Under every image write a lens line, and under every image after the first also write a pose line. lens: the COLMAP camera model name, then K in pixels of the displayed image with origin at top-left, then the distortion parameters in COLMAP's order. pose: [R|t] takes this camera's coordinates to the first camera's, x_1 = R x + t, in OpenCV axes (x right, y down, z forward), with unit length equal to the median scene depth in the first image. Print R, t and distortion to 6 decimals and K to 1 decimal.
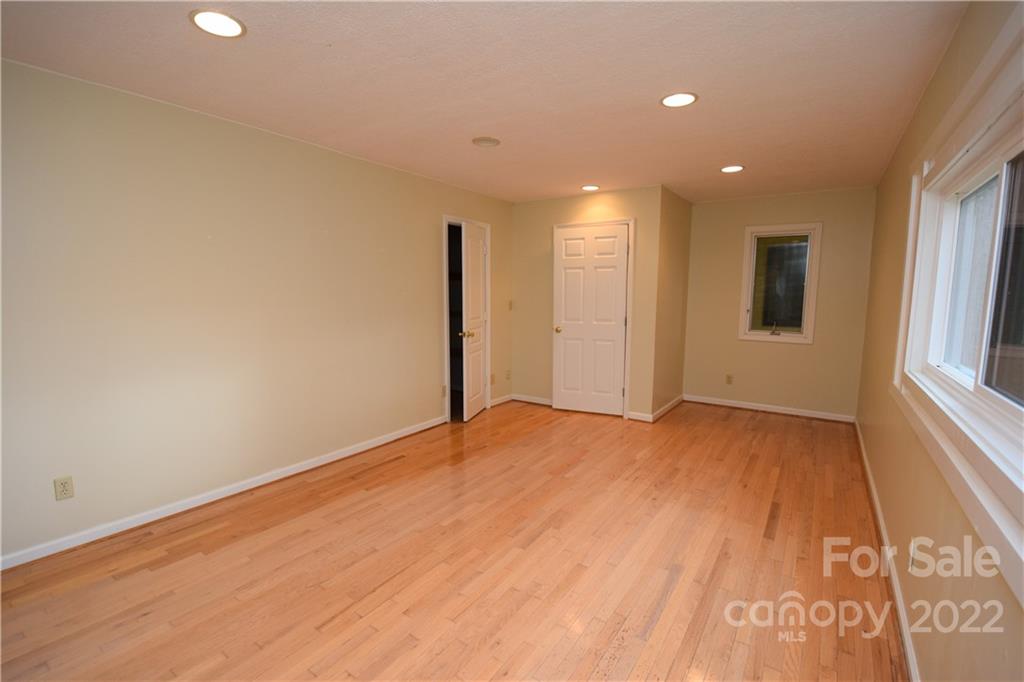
lens RADIAL K [[449.0, 0, 516.3], [0, 449.0, 341.2], [0, 0, 1]] dist [0.001913, -0.010081]
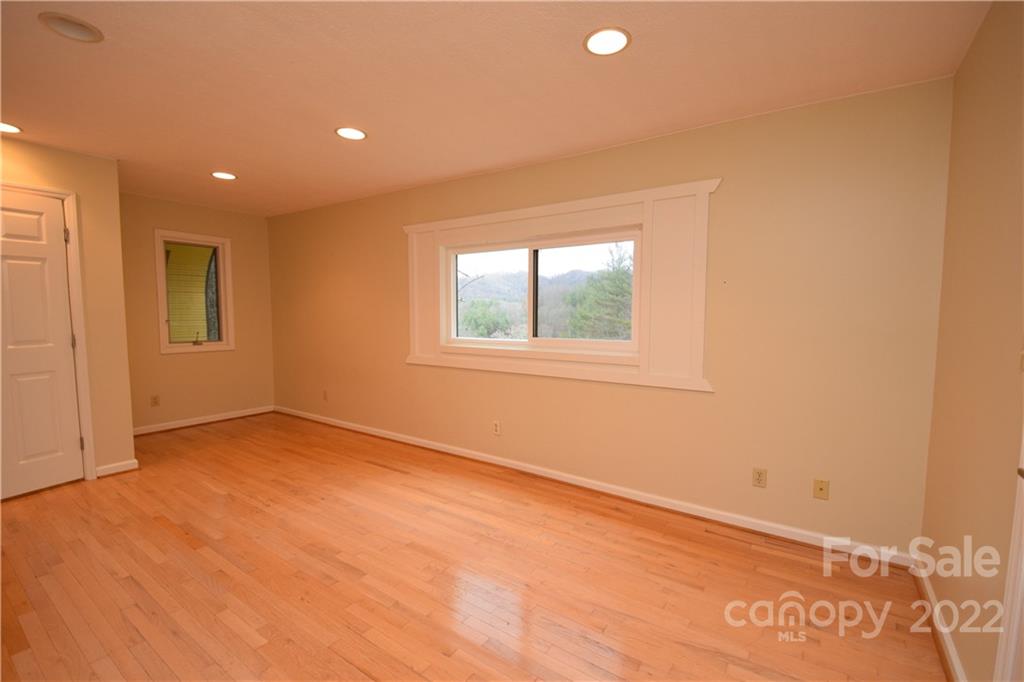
lens RADIAL K [[449.0, 0, 516.1], [0, 449.0, 342.2], [0, 0, 1]] dist [0.001913, -0.010081]
pose [[0.007948, -0.077485, 0.996962, -0.583599], [0.107843, 0.991245, 0.076181, -0.028529], [-0.994136, 0.106910, 0.016234, 0.432047]]
